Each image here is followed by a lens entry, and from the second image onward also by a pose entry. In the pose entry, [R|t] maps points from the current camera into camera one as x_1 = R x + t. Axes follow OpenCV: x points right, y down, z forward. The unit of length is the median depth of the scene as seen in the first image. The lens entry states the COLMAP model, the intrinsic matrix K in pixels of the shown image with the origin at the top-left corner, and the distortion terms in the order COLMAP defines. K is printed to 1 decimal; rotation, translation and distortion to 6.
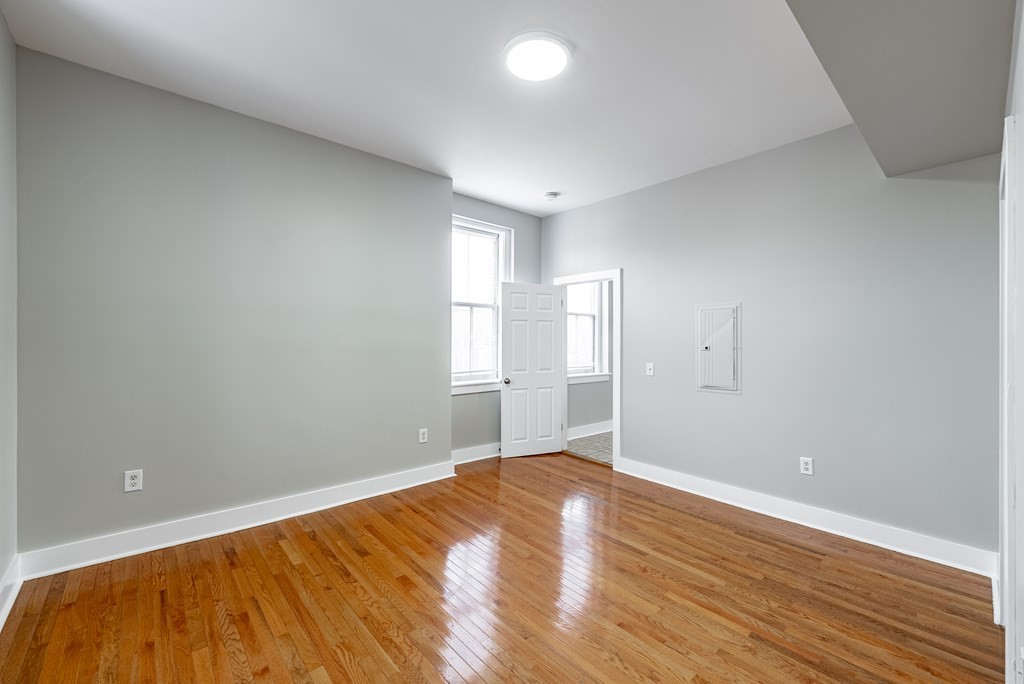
lens RADIAL K [[424.9, 0, 512.0], [0, 424.9, 342.0], [0, 0, 1]] dist [-0.001893, -0.000326]
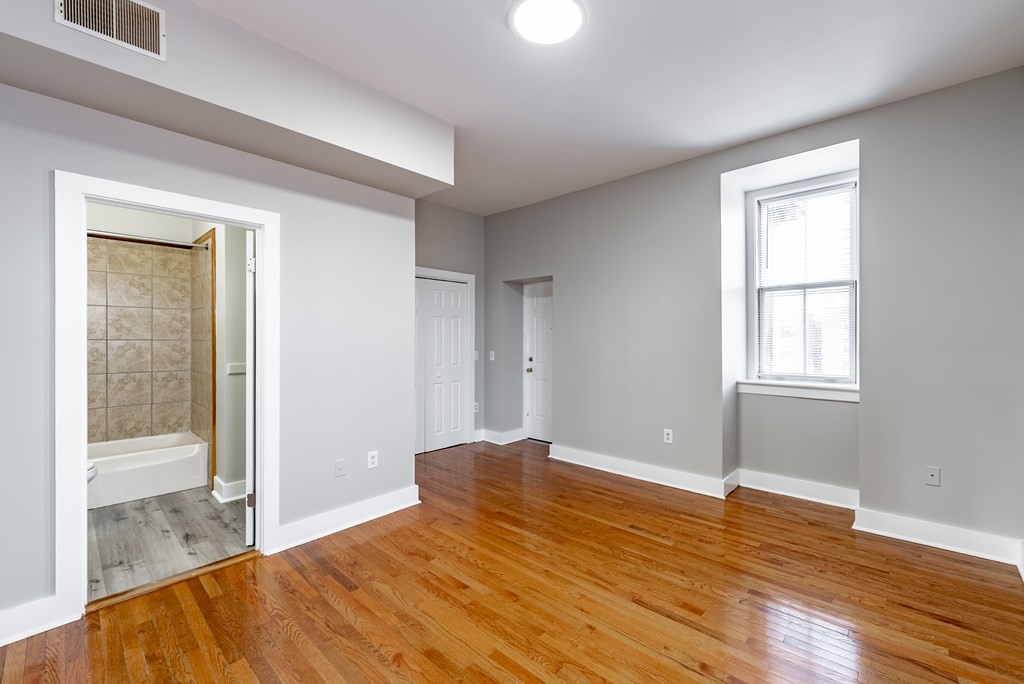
lens RADIAL K [[428.3, 0, 532.8], [0, 428.3, 341.8], [0, 0, 1]] dist [-0.000710, -0.000149]
pose [[-0.992981, -0.006606, -0.118089, 0.140611], [-0.007462, 0.999949, 0.006808, 0.001346], [0.118038, 0.007641, -0.992980, 1.393112]]
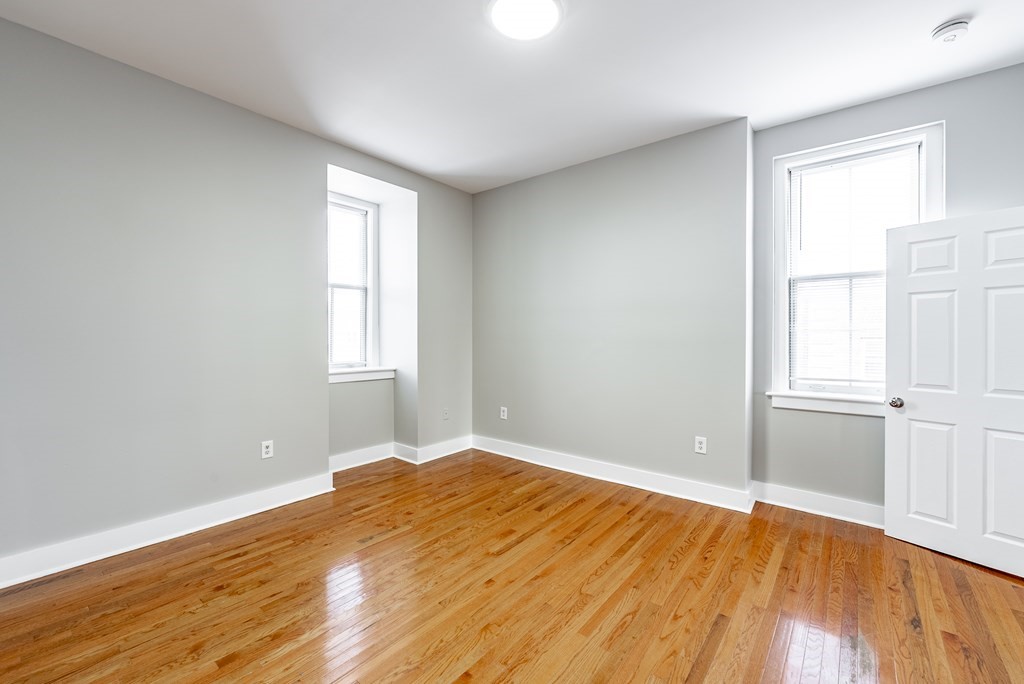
lens RADIAL K [[423.0, 0, 512.0], [0, 423.0, 342.0], [0, 0, 1]] dist [-0.000330, -0.000047]
pose [[0.166214, 0.009399, -0.986045, 0.687553], [-0.004356, 0.999952, 0.008797, 0.013924], [0.986080, 0.002833, 0.166247, 0.613993]]
